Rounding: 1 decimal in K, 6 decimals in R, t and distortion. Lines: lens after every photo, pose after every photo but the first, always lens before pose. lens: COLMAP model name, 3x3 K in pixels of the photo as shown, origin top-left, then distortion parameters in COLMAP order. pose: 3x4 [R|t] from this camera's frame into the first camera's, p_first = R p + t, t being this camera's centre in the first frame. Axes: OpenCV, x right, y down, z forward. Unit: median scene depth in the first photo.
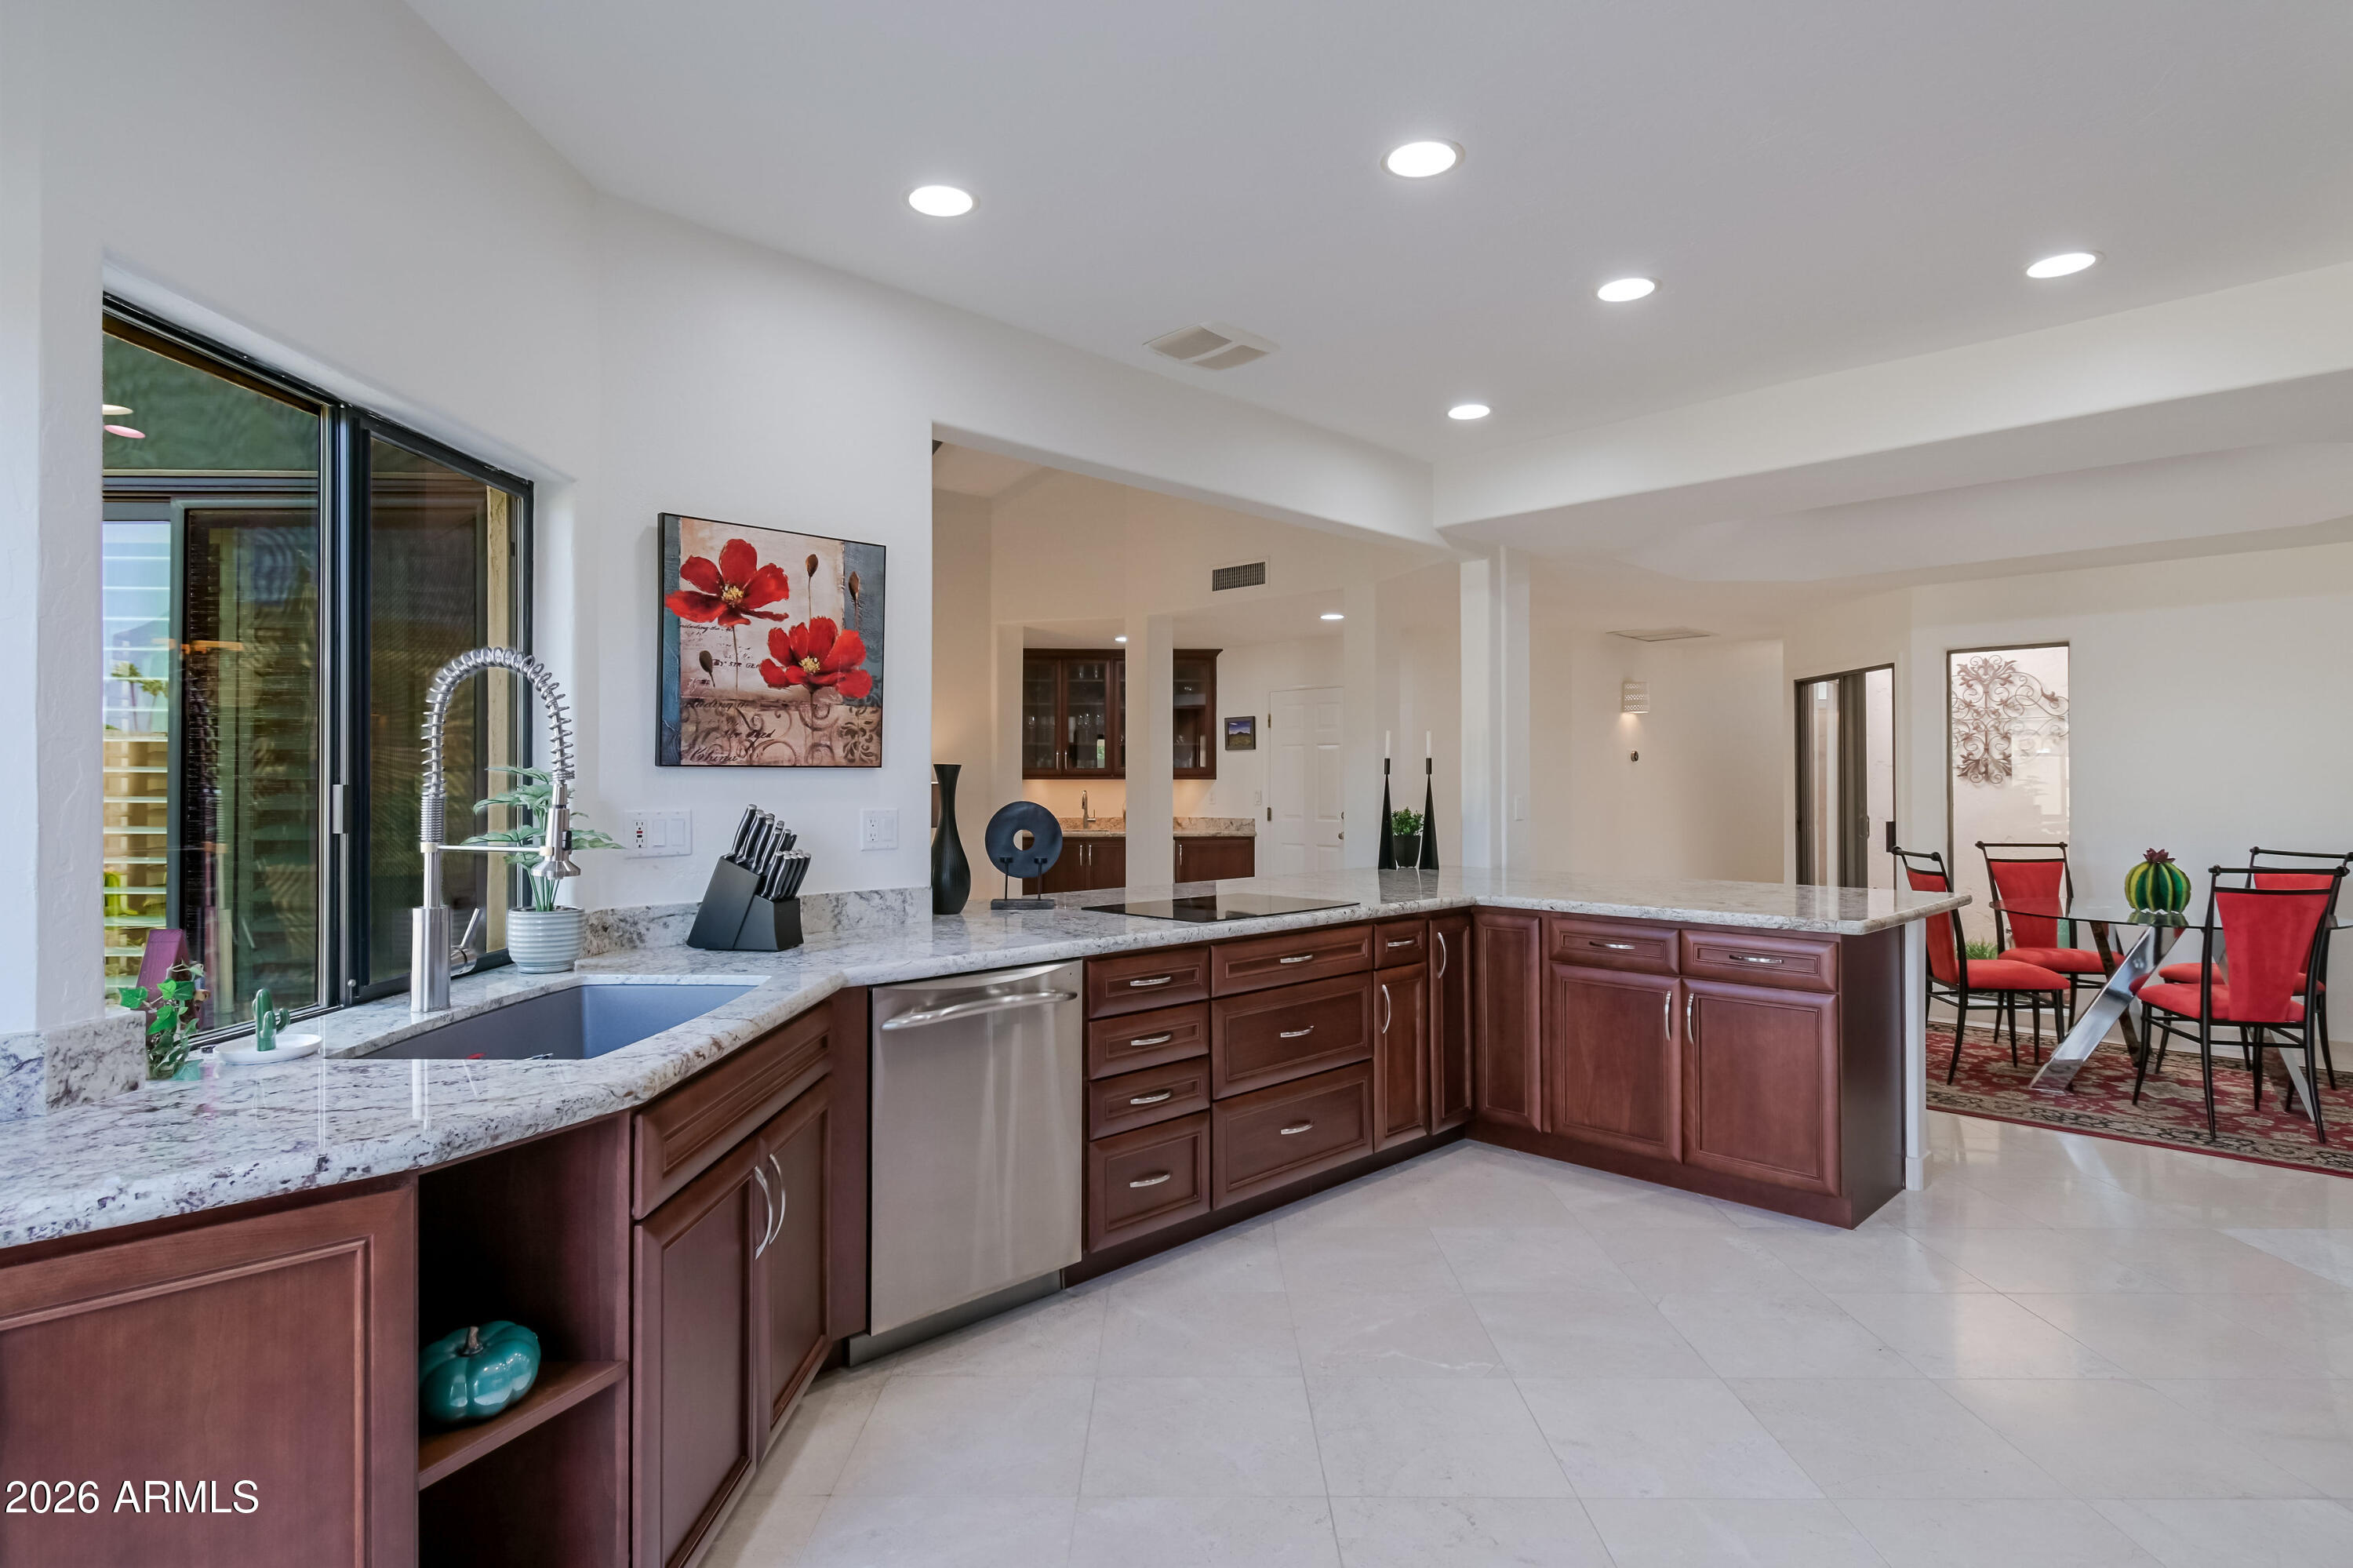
lens RADIAL K [[1239.8, 0, 1177.9], [0, 1239.8, 786.3], [0, 0, 1]] dist [0.013965, -0.000704]
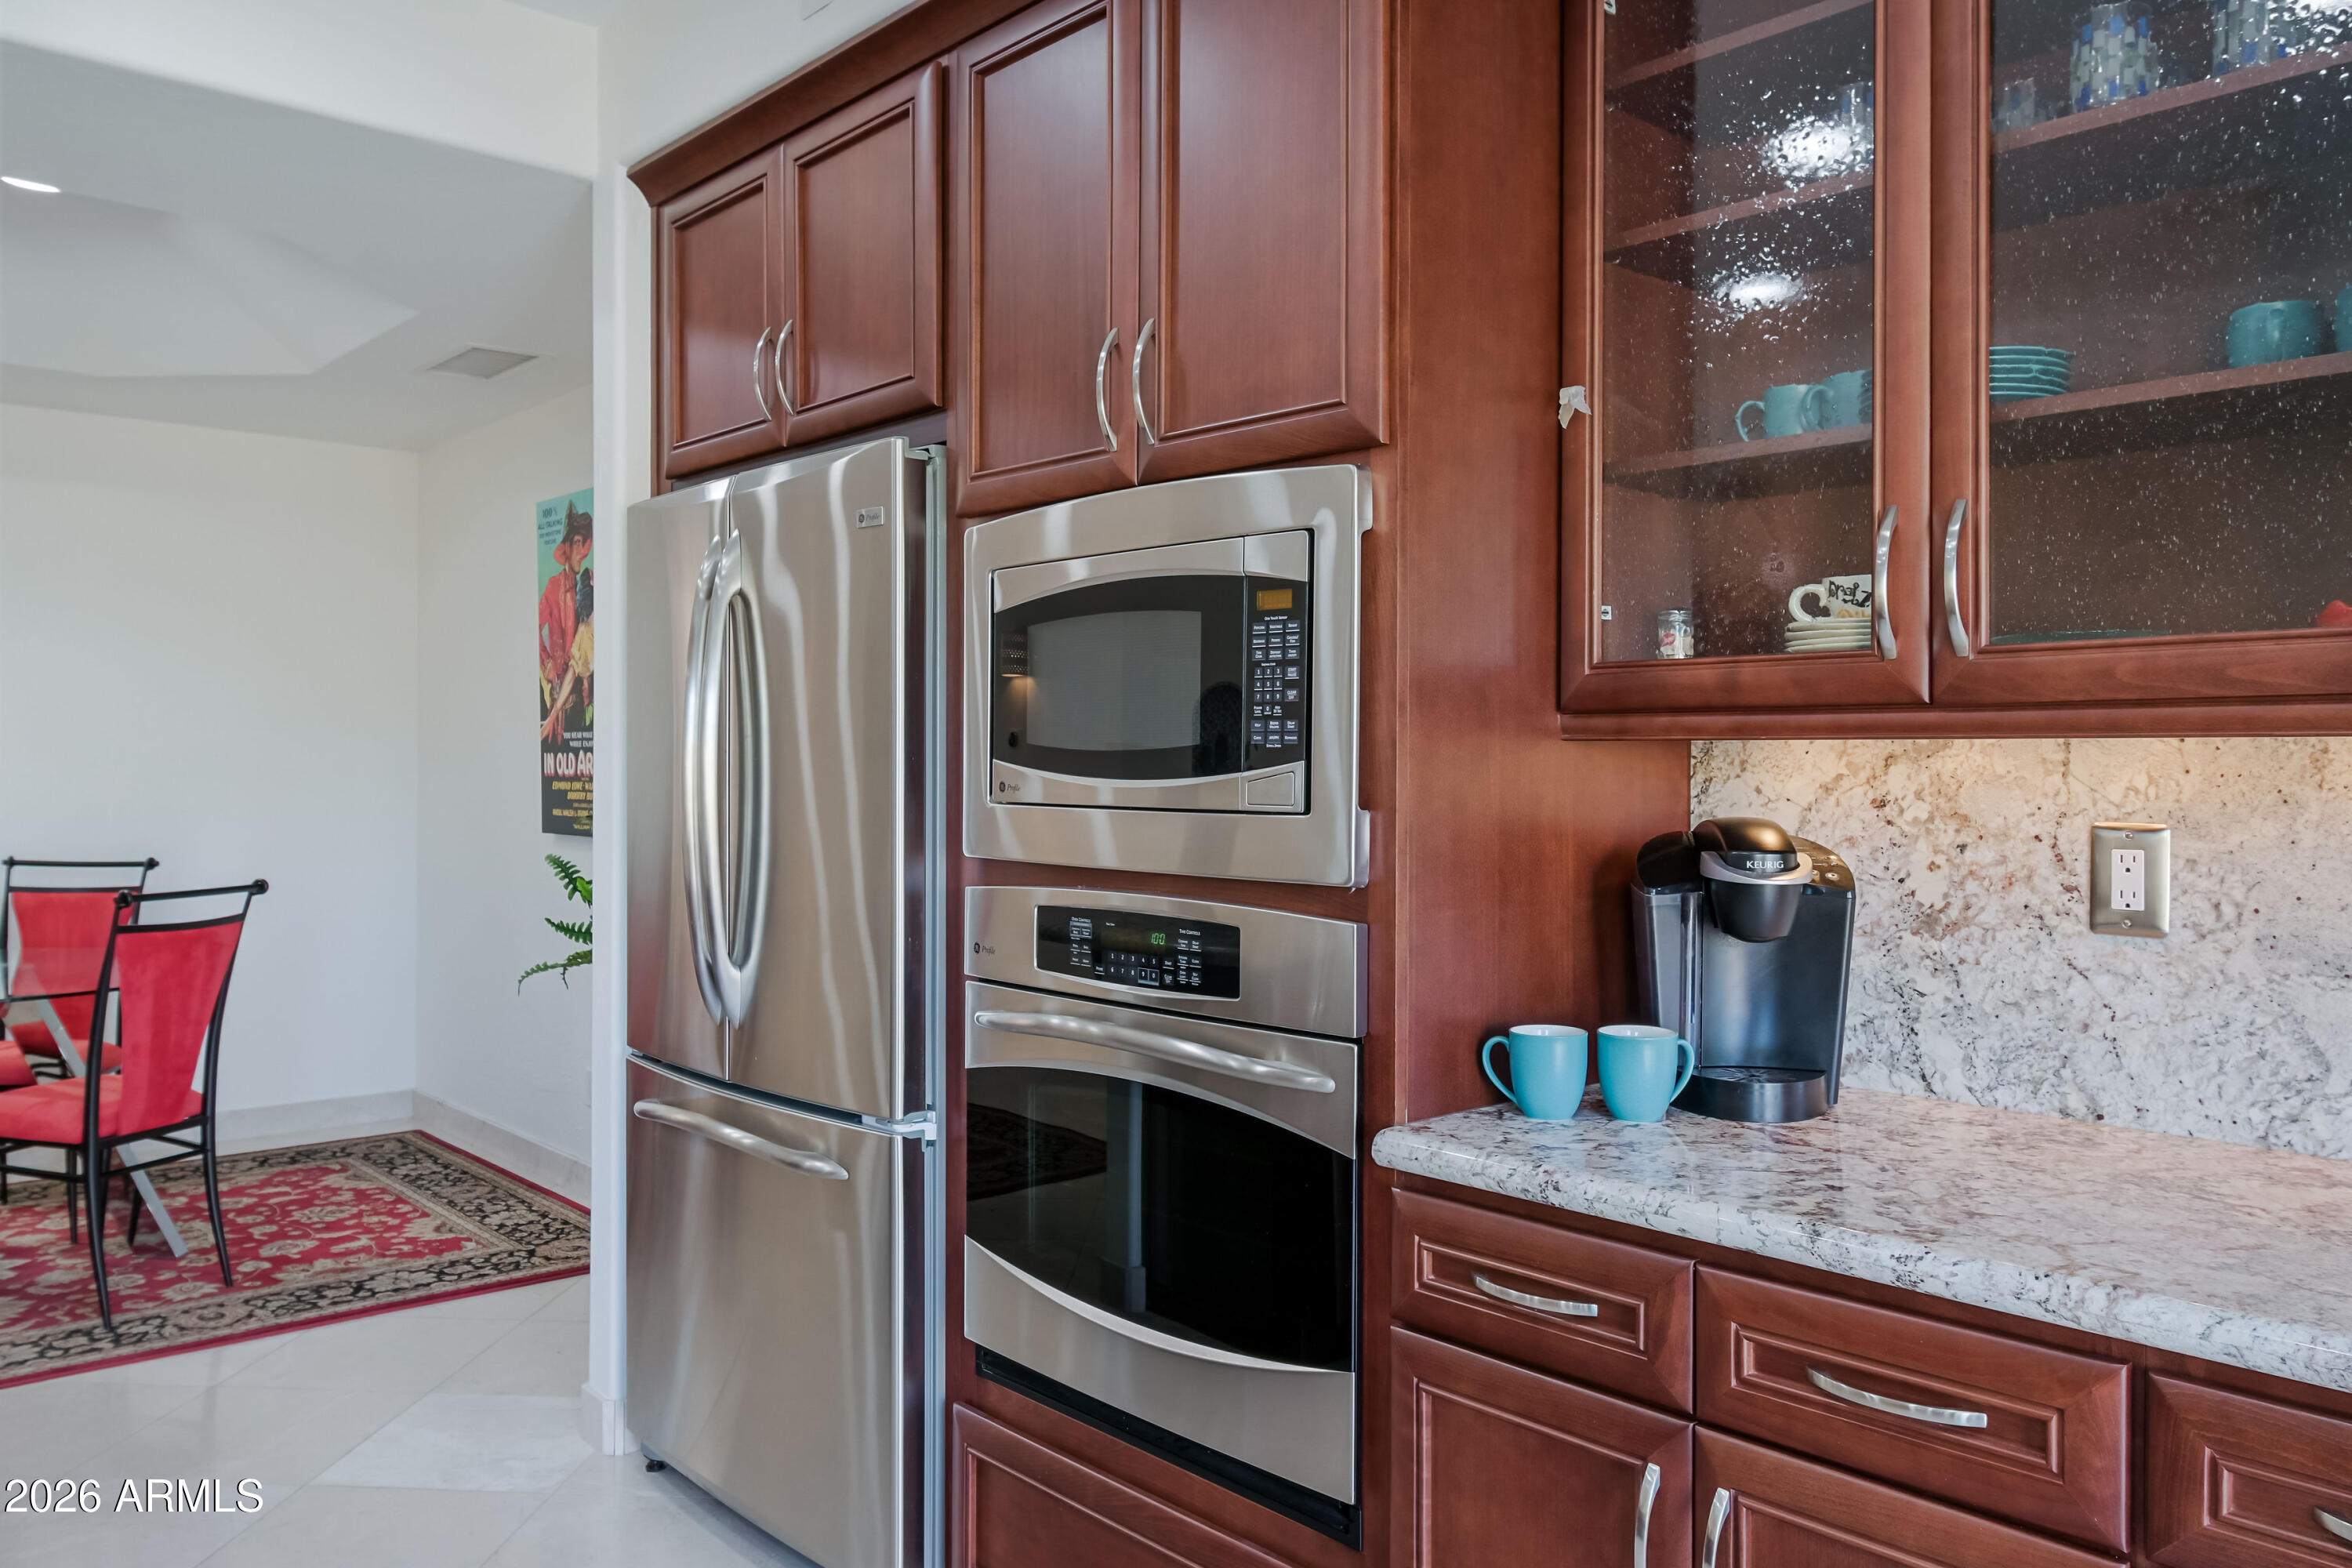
lens RADIAL K [[1694.5, 0, 1175.8], [0, 1694.5, 787.0], [0, 0, 1]] dist [0.002201, -0.006886]
pose [[0.054534, -0.010369, 0.998458, 0.020817], [-0.005522, 0.999928, 0.010686, -0.000437], [-0.998497, -0.006096, 0.054473, 0.454434]]
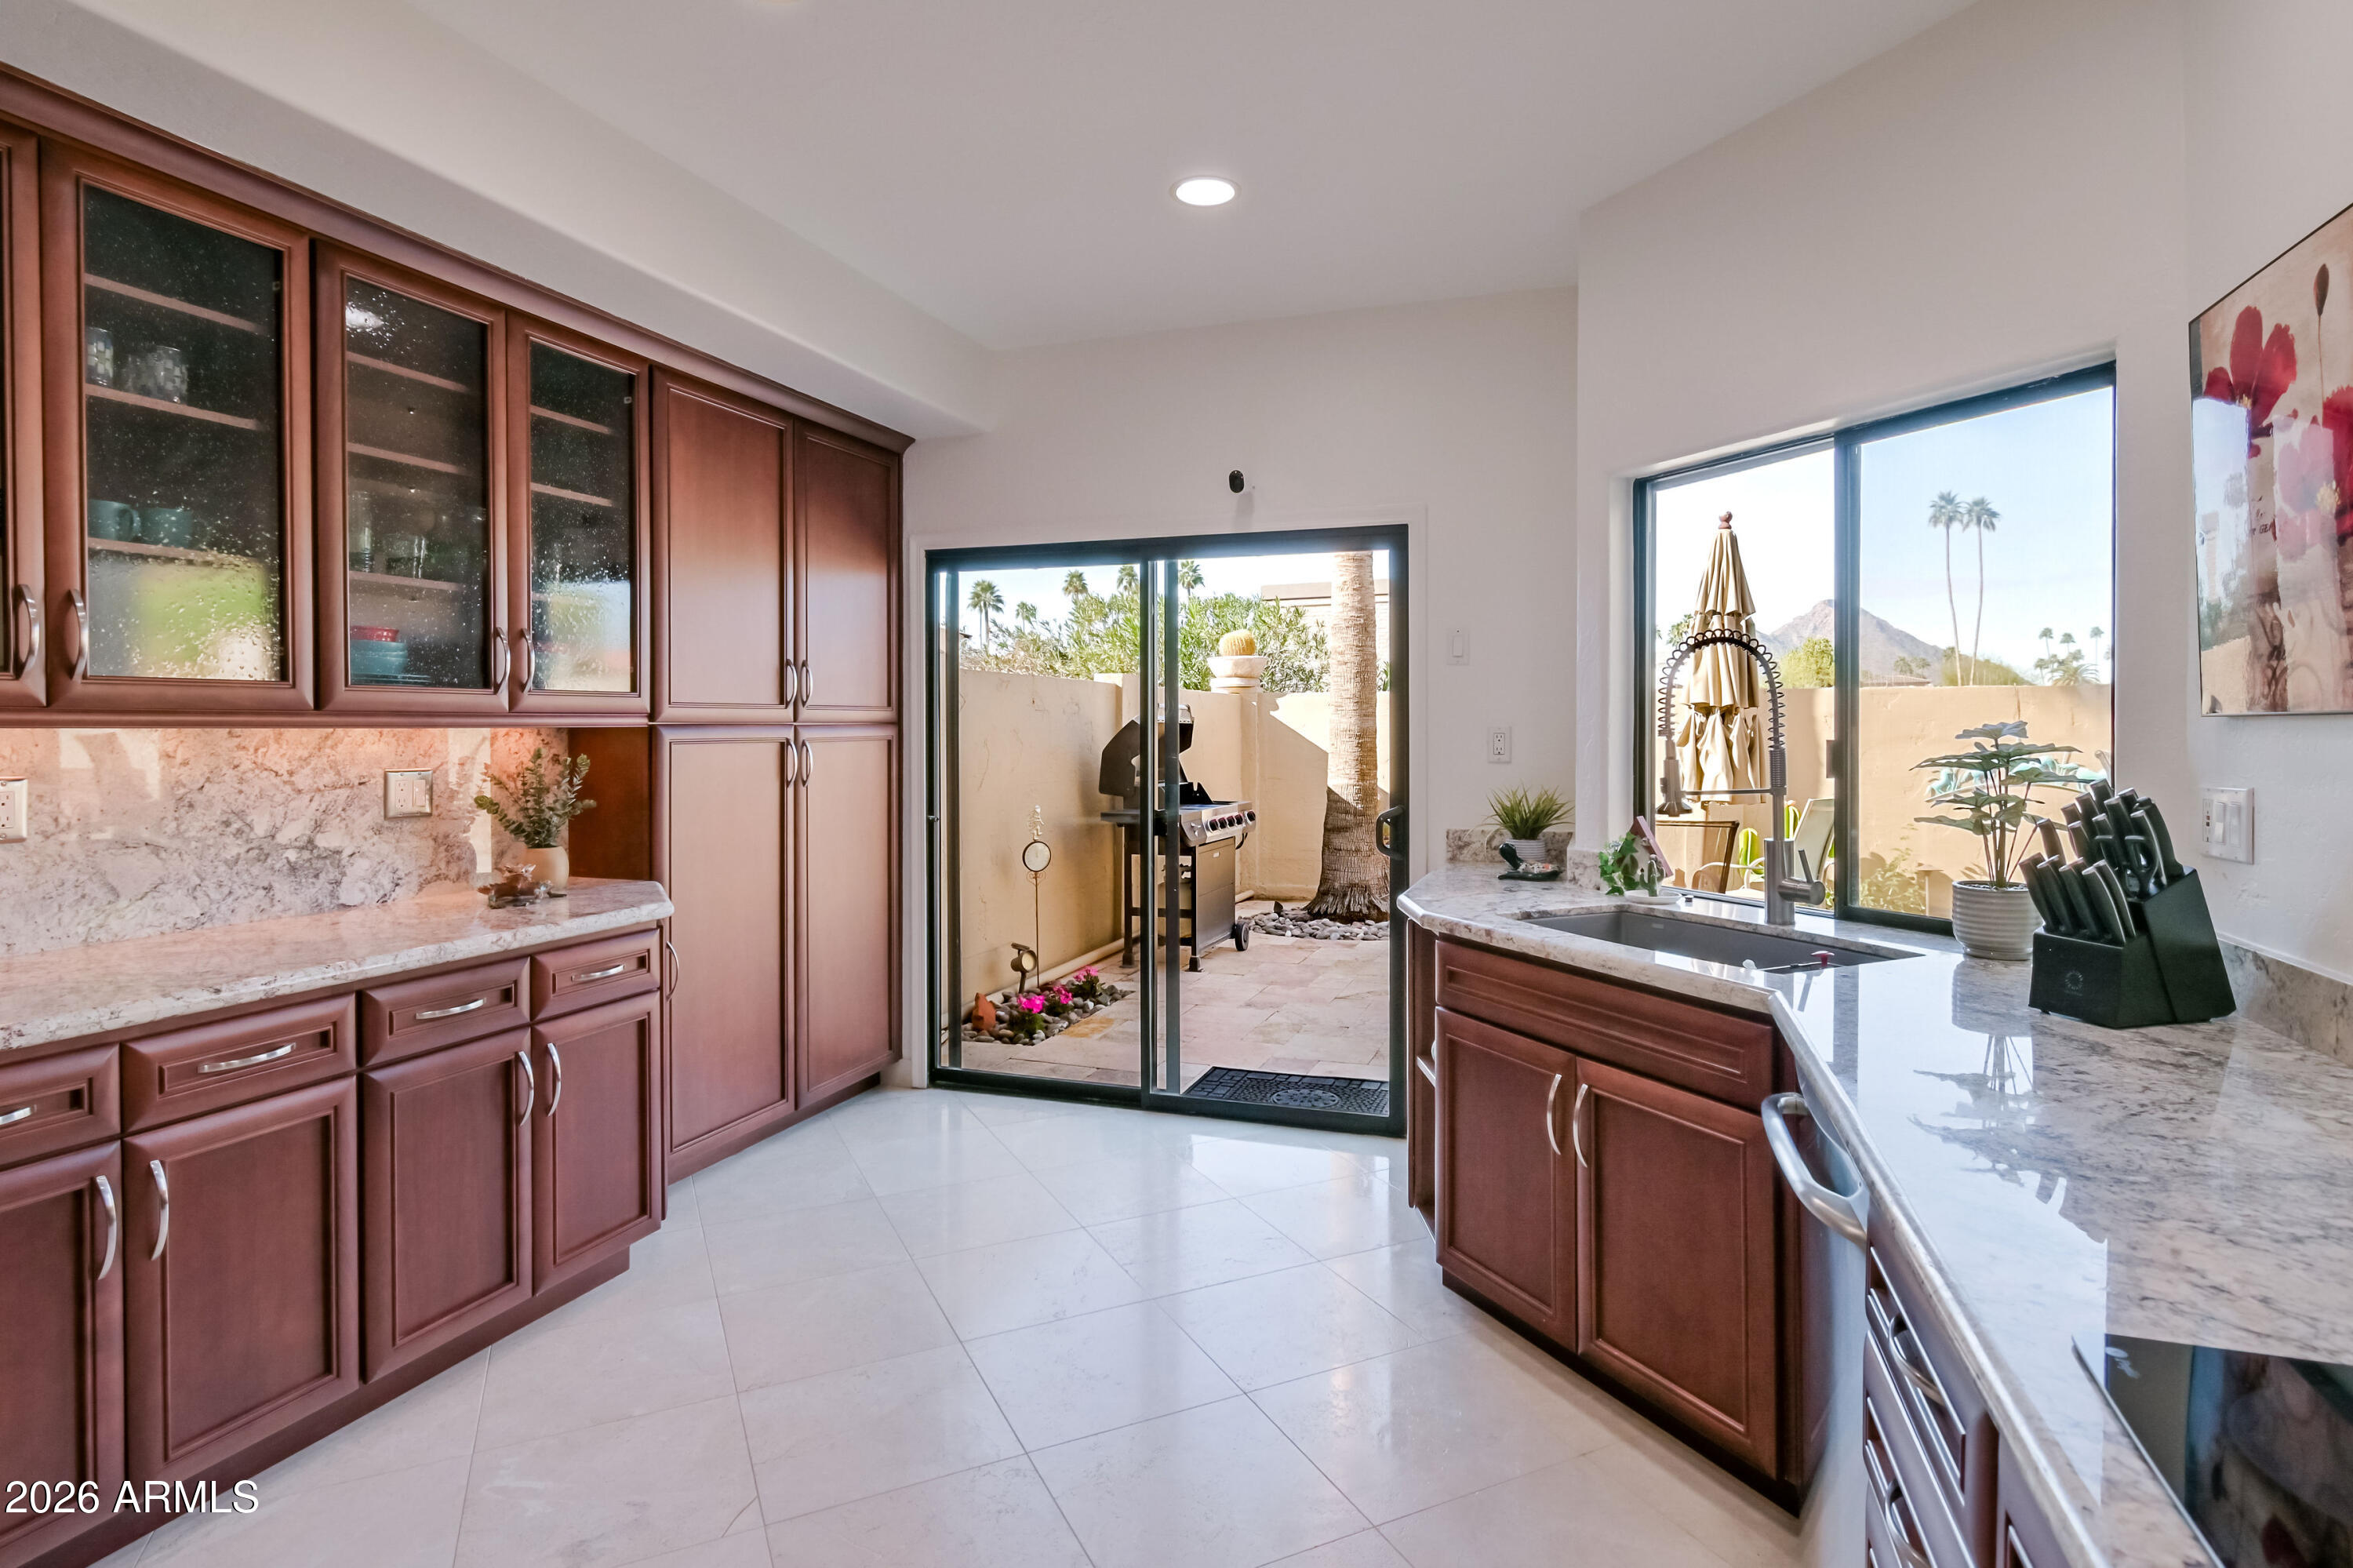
lens RADIAL K [[1239.8, 0, 1189.0], [0, 1239.8, 736.9], [0, 0, 1]] dist [0.013965, -0.000704]
pose [[-0.907263, 0.005861, -0.420523, 0.232417], [0.001448, 0.999941, 0.010812, -0.010169], [0.420561, 0.009200, -0.907217, 0.944003]]
